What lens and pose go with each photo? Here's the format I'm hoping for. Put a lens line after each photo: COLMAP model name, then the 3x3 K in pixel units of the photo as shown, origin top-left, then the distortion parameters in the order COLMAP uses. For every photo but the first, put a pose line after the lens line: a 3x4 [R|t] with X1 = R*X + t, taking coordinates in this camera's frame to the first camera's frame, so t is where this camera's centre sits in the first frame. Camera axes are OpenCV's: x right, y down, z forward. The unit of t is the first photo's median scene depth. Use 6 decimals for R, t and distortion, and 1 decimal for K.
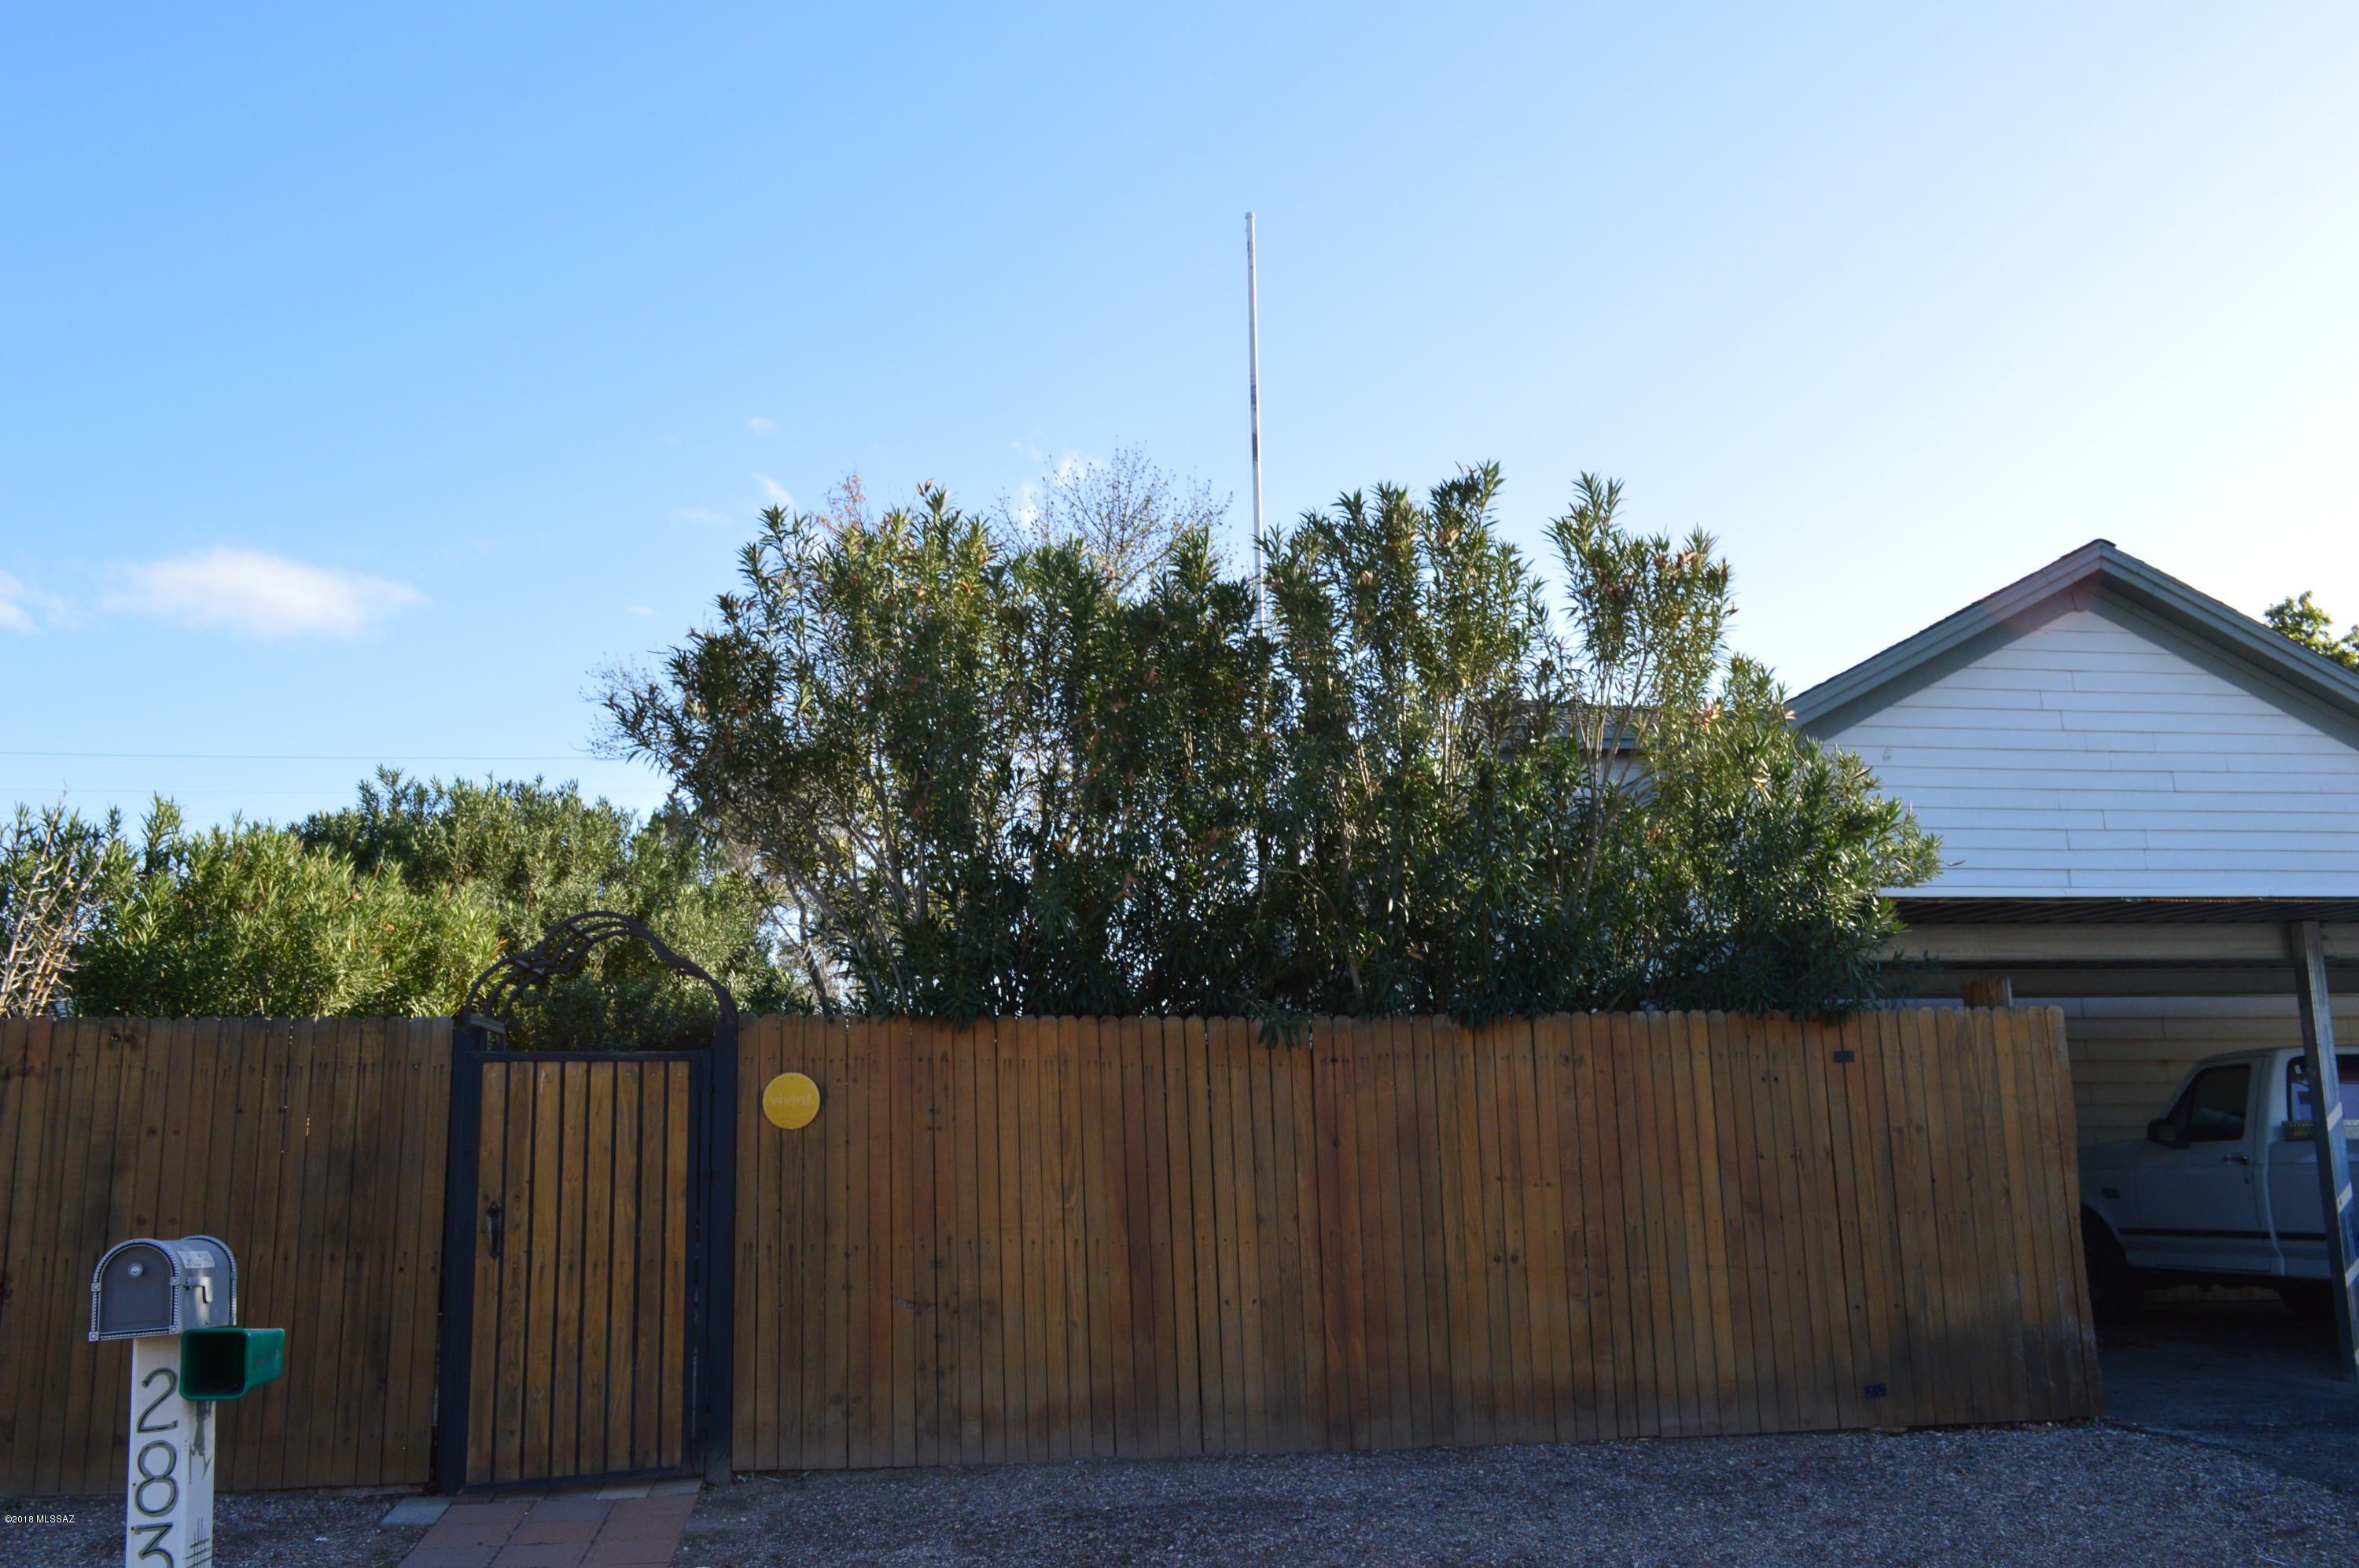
lens RADIAL K [[1876.5, 0, 1214.6], [0, 1876.5, 786.0], [0, 0, 1]] dist [-0.013060, 0.005887]
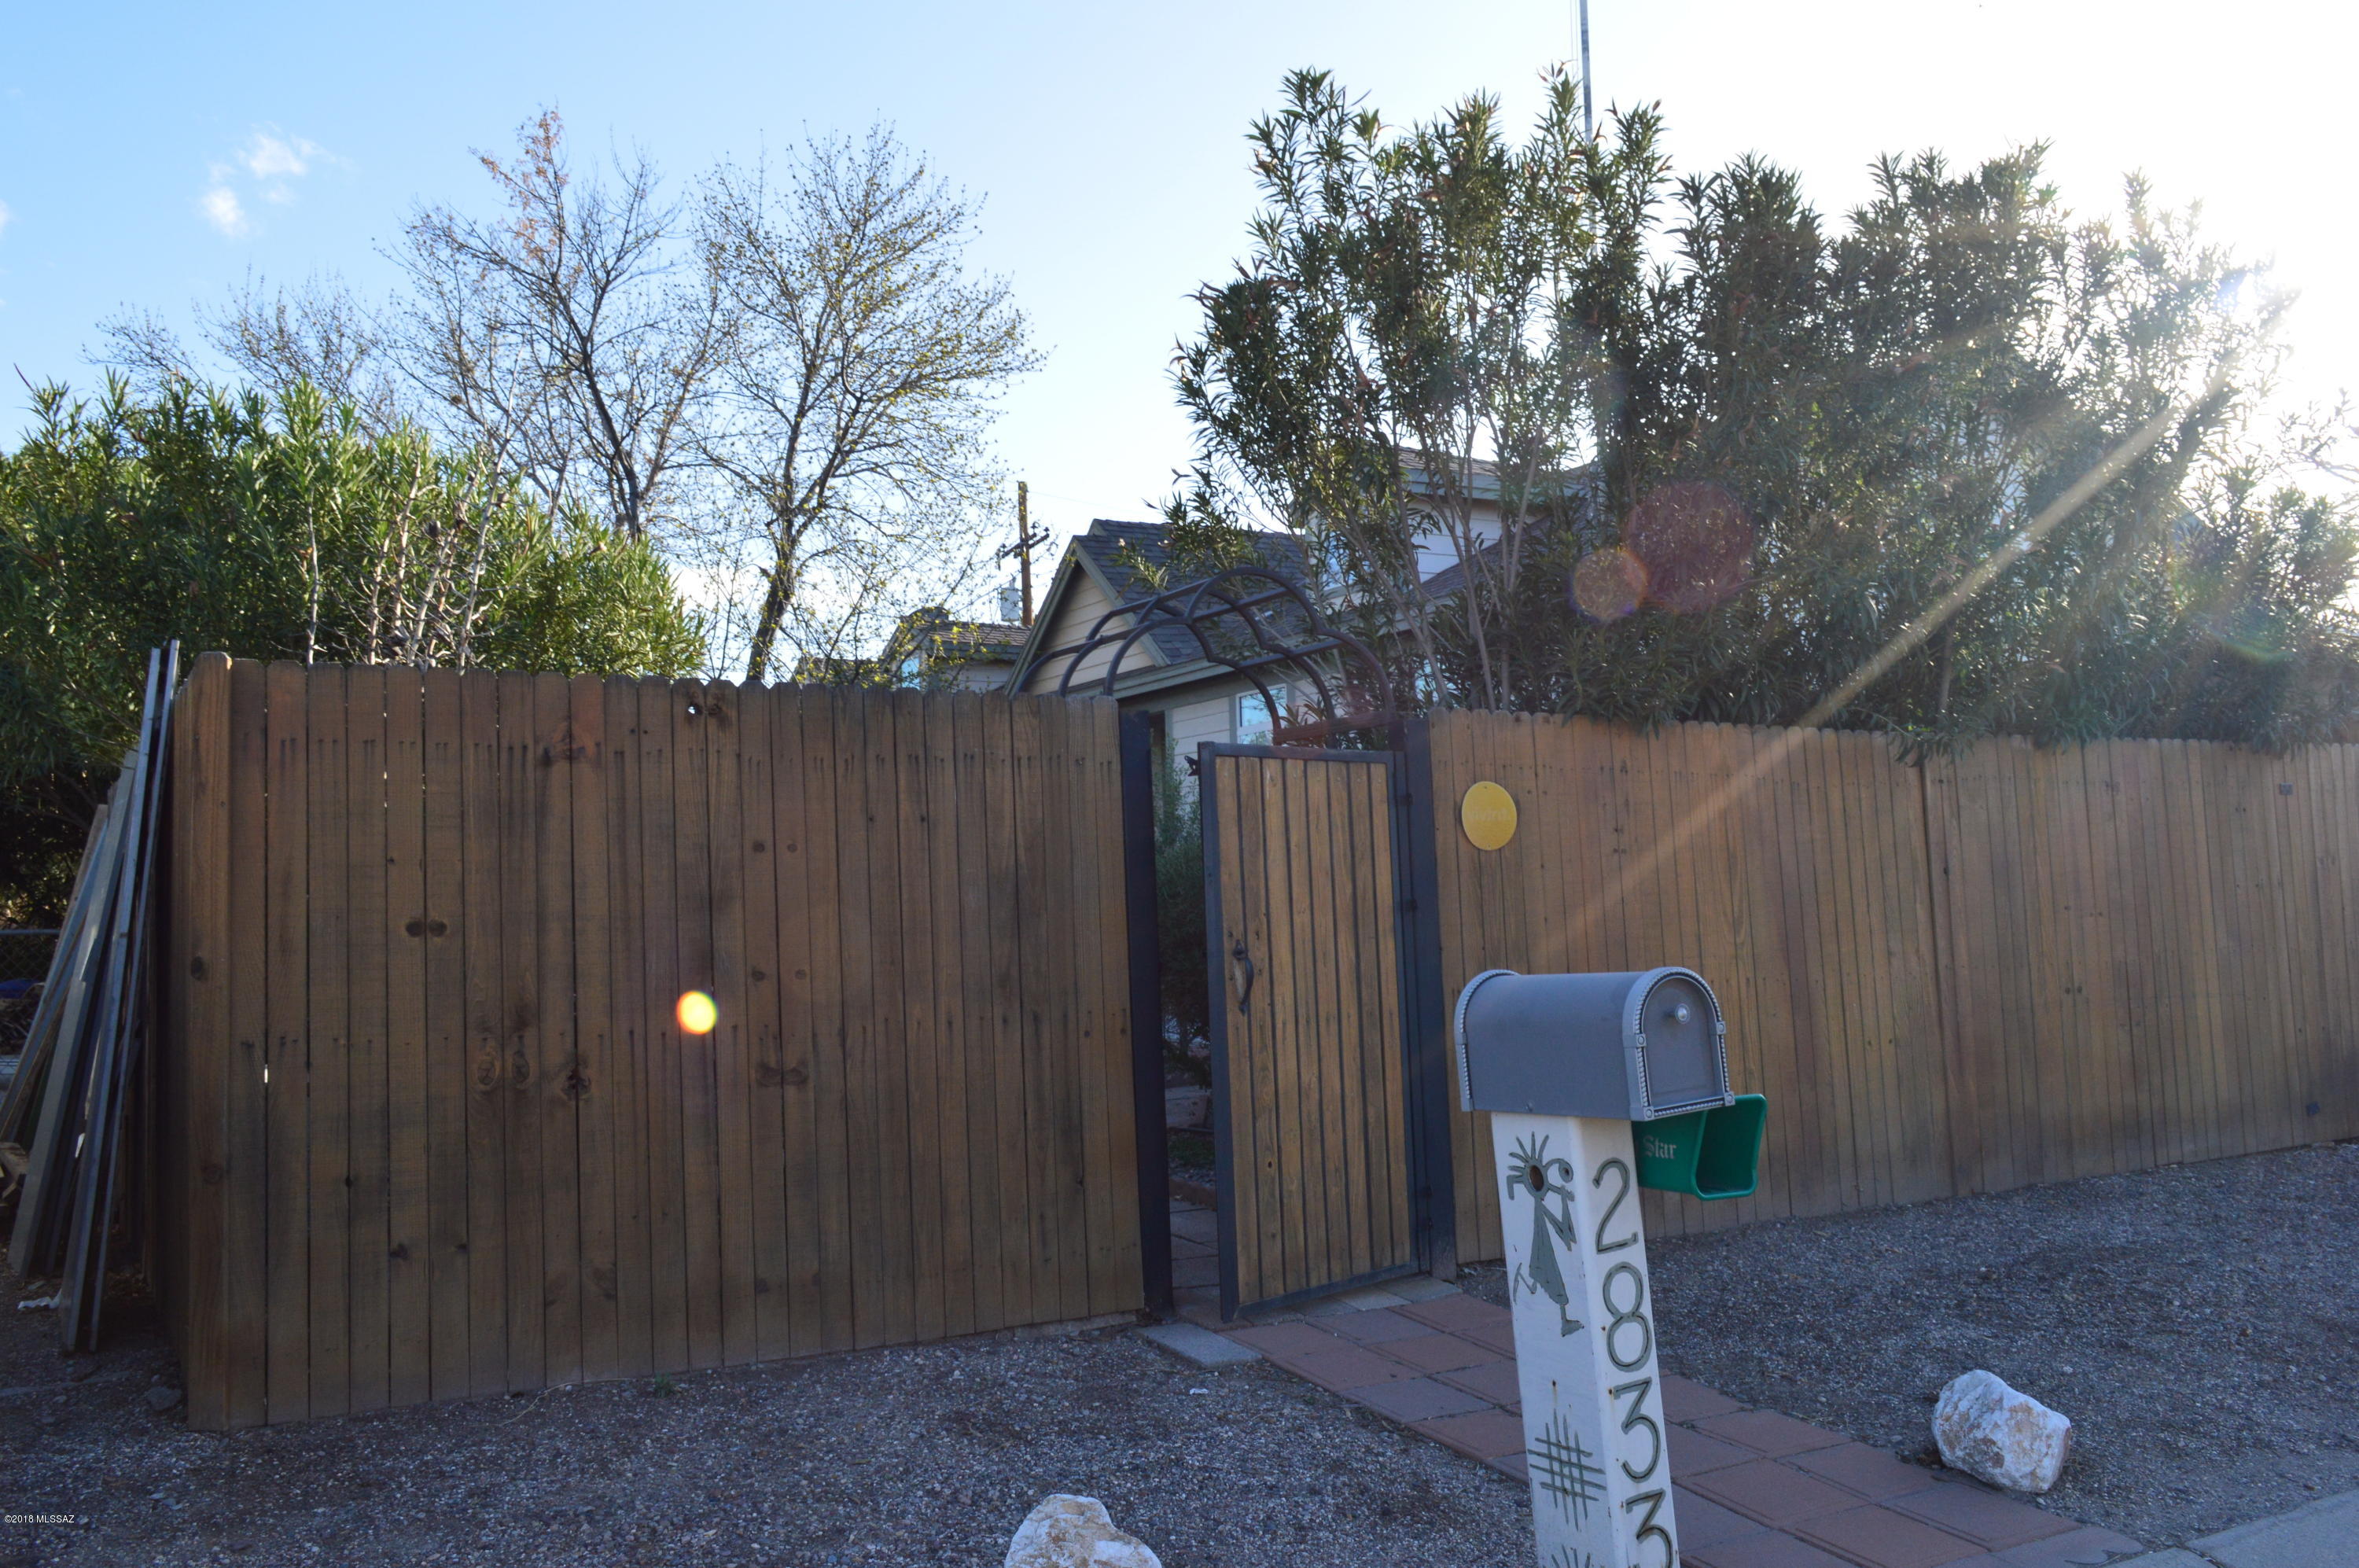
lens RADIAL K [[1876.5, 0, 1187.4], [0, 1876.5, 778.5], [0, 0, 1]] dist [-0.013060, 0.005887]
pose [[0.934068, 0.018495, 0.356616, -0.665334], [-0.058087, 0.993226, 0.100633, 0.082014], [-0.352339, -0.114713, 0.928815, 0.311188]]
